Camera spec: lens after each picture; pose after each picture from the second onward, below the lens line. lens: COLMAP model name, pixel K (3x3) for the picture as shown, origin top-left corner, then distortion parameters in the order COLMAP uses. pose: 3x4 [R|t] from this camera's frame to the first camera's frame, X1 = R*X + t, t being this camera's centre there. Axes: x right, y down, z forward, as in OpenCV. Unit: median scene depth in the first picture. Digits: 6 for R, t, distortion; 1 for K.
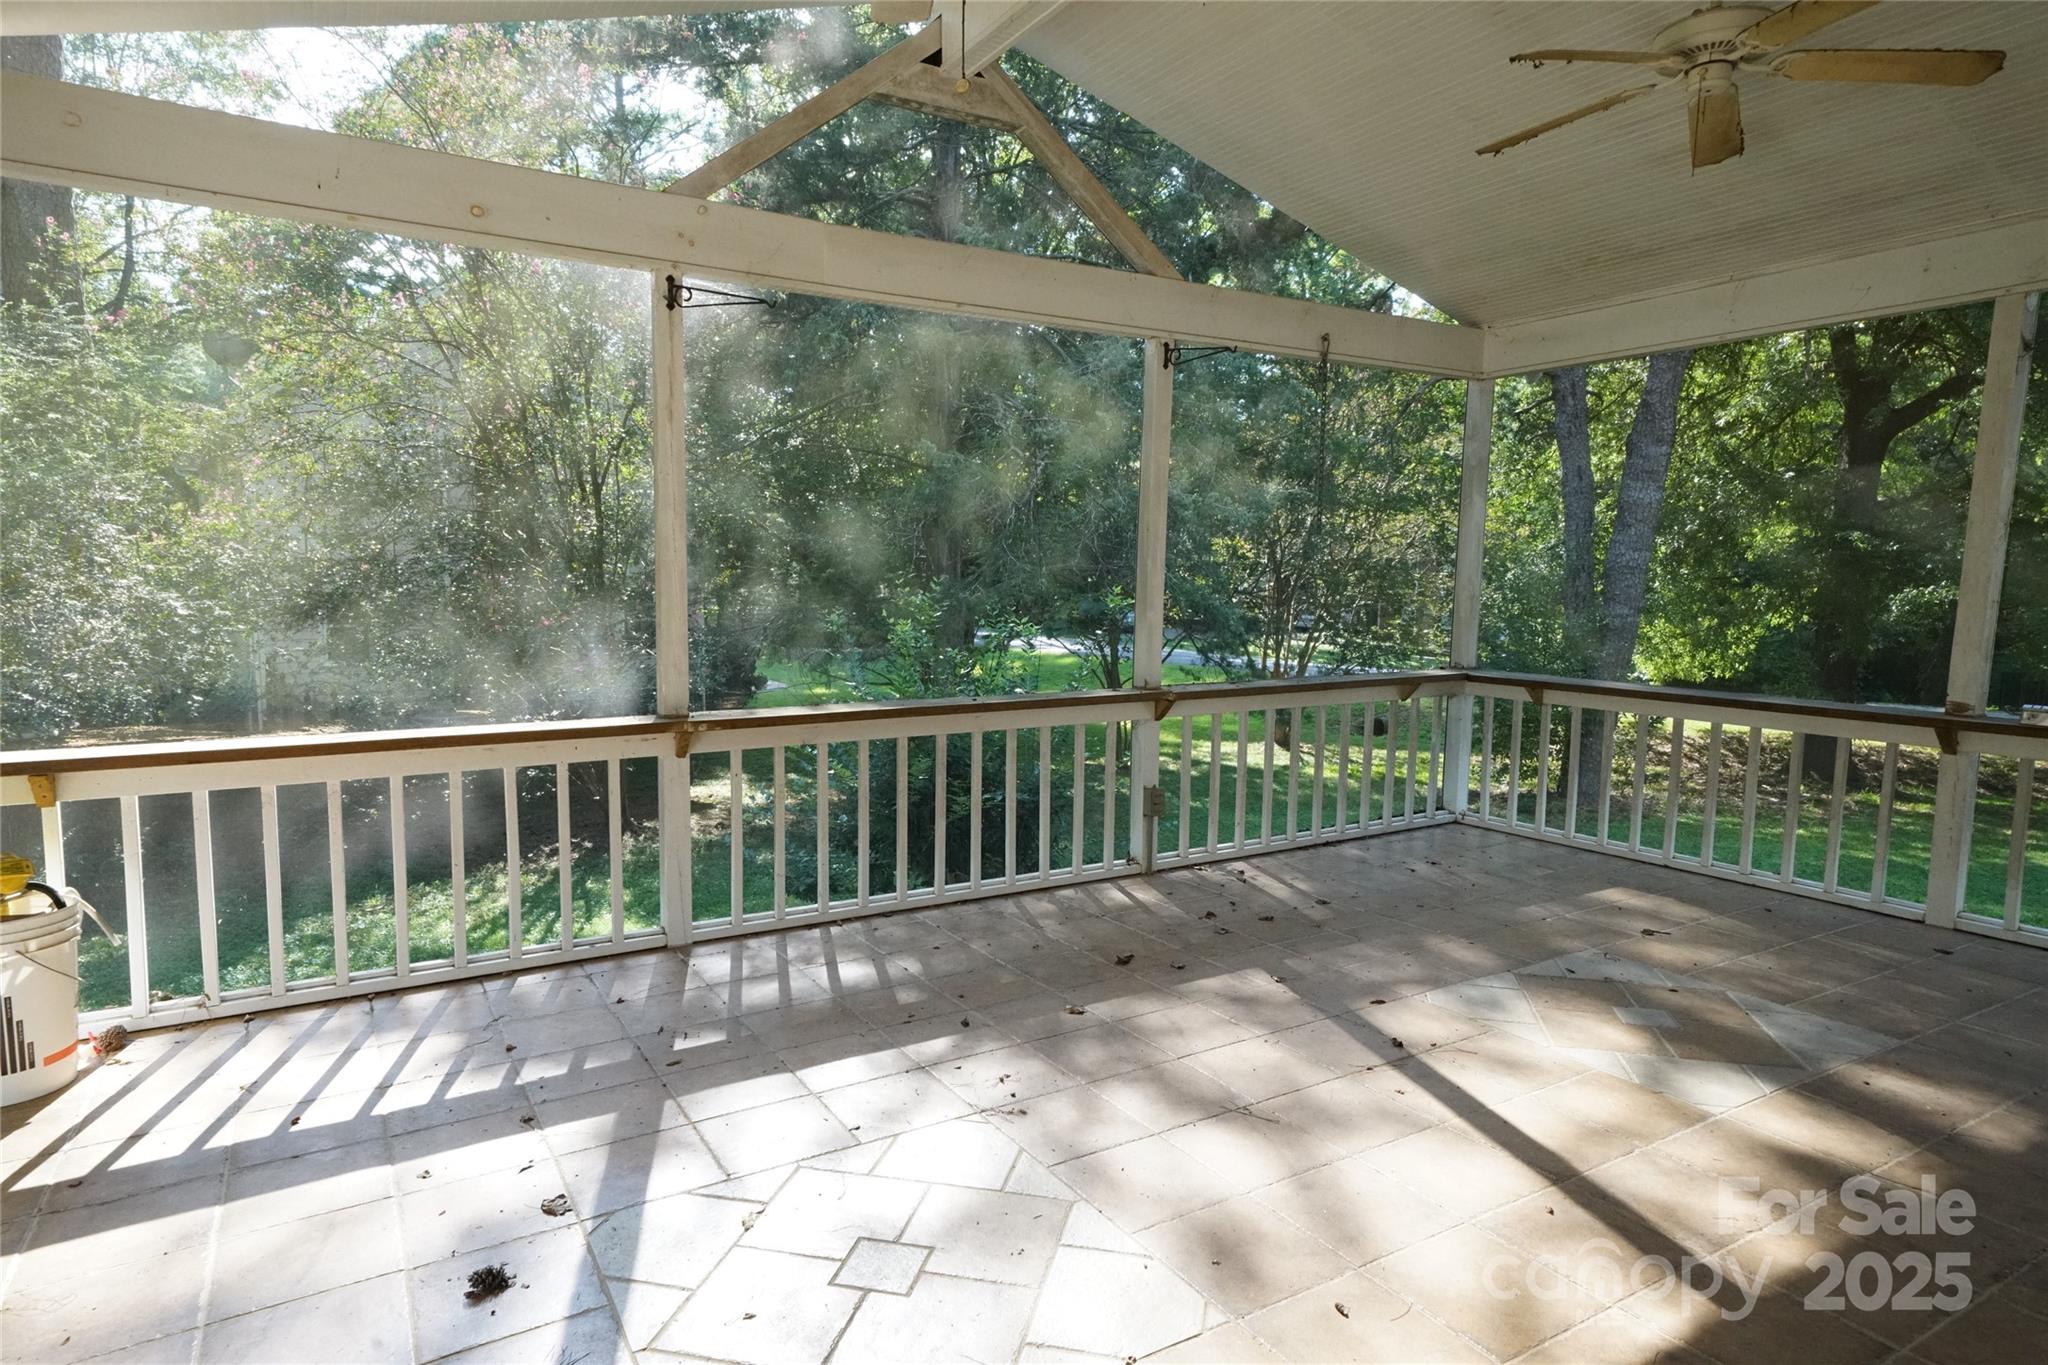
lens RADIAL K [[1174.9, 0, 1029.0], [0, 1174.9, 682.0], [0, 0, 1]] dist [-0.001347, -0.000029]
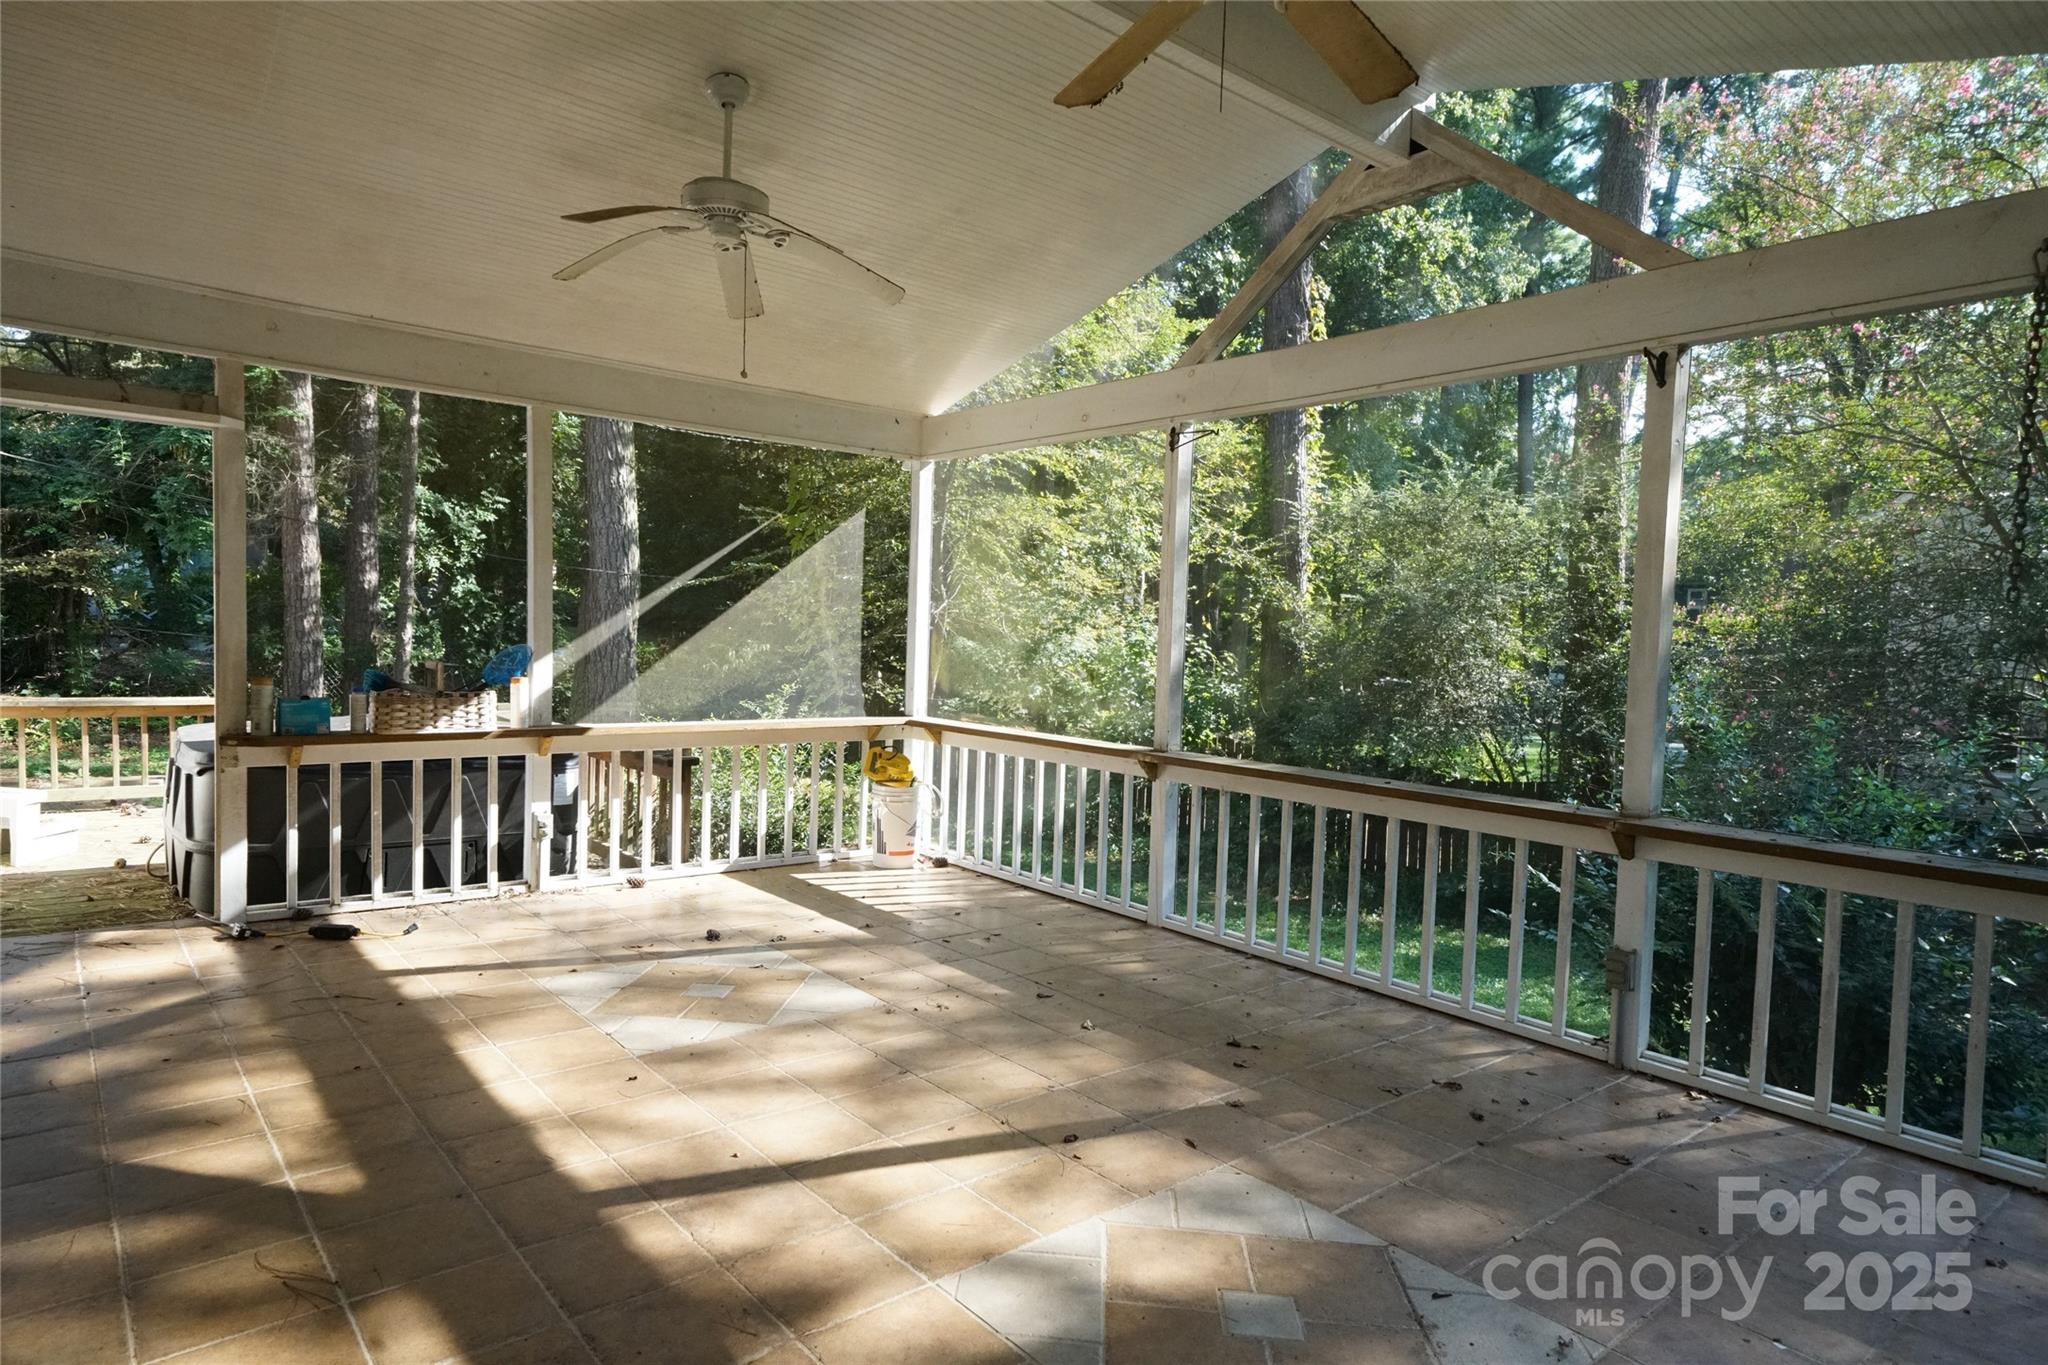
lens RADIAL K [[1174.9, 0, 1030.0], [0, 1174.9, 682.8], [0, 0, 1]] dist [-0.001347, -0.000029]
pose [[0.157399, 0.048526, -0.986342, 1.116767], [-0.131063, 0.990983, 0.027839, -0.076201], [0.978799, 0.124891, 0.162340, 0.695031]]
